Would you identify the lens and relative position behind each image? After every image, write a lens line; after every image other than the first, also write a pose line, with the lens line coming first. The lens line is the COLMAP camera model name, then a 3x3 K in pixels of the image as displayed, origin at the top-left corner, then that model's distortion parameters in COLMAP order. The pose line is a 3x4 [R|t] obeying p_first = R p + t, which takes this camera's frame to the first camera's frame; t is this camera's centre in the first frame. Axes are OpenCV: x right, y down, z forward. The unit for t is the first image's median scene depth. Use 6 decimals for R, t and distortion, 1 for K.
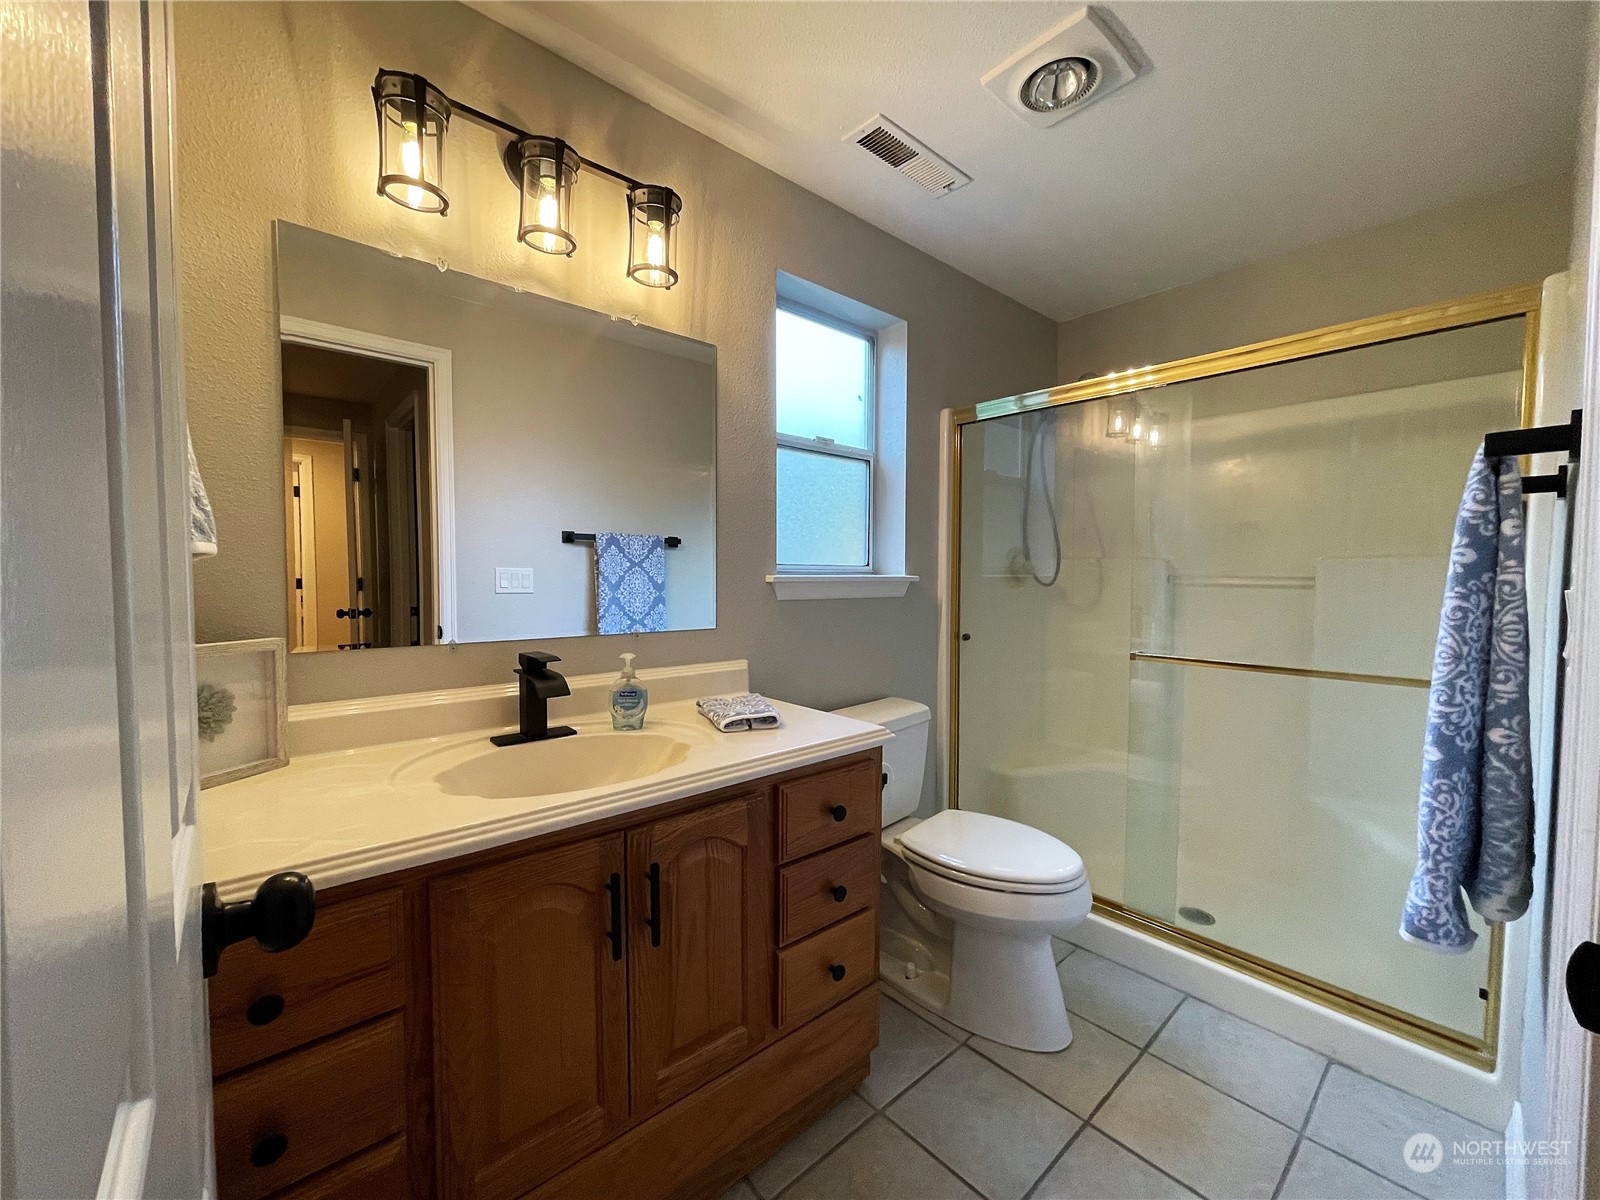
lens RADIAL K [[641.6, 0, 795.2], [0, 641.6, 604.7], [0, 0, 1]] dist [-0.000189, -0.000001]
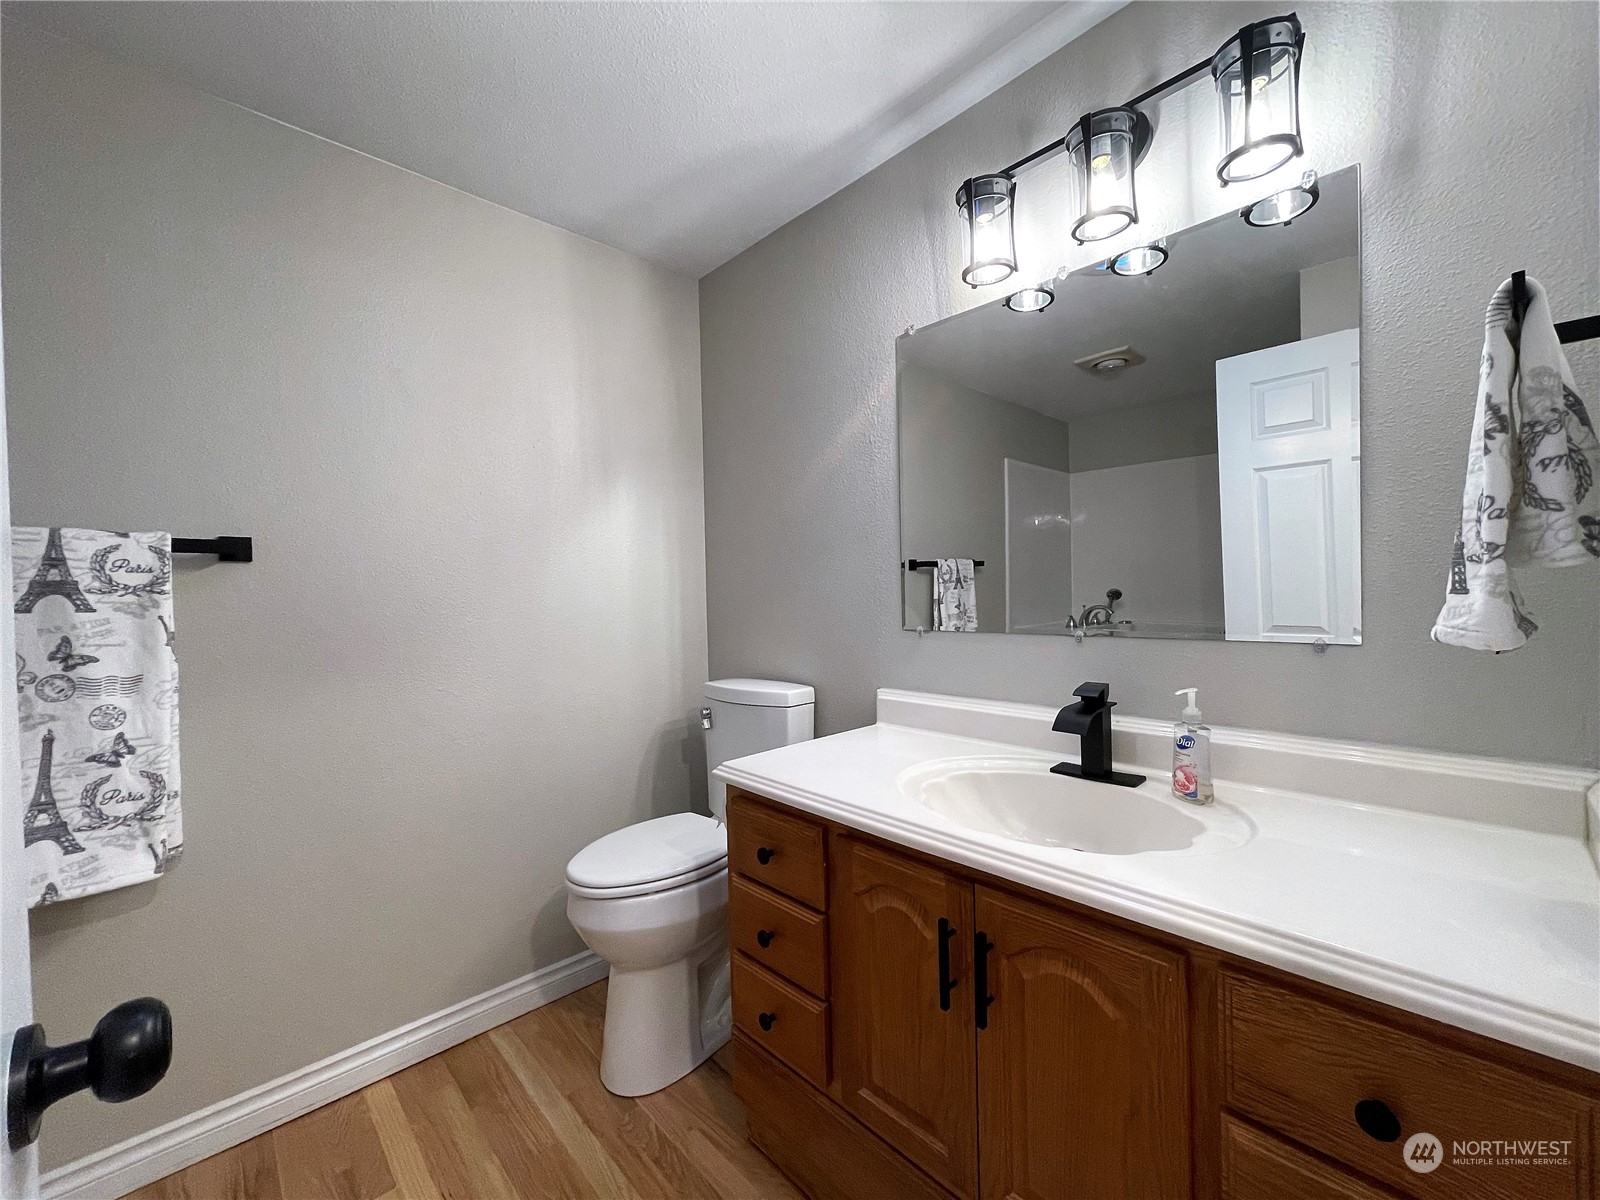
lens RADIAL K [[641.6, 0, 795.2], [0, 641.6, 604.7], [0, 0, 1]] dist [-0.000189, -0.000001]
pose [[0.032293, 0.013418, -0.999388, 0.509382], [-0.017178, 0.999770, 0.012868, -0.039658], [0.999331, 0.016752, 0.032516, 0.589016]]
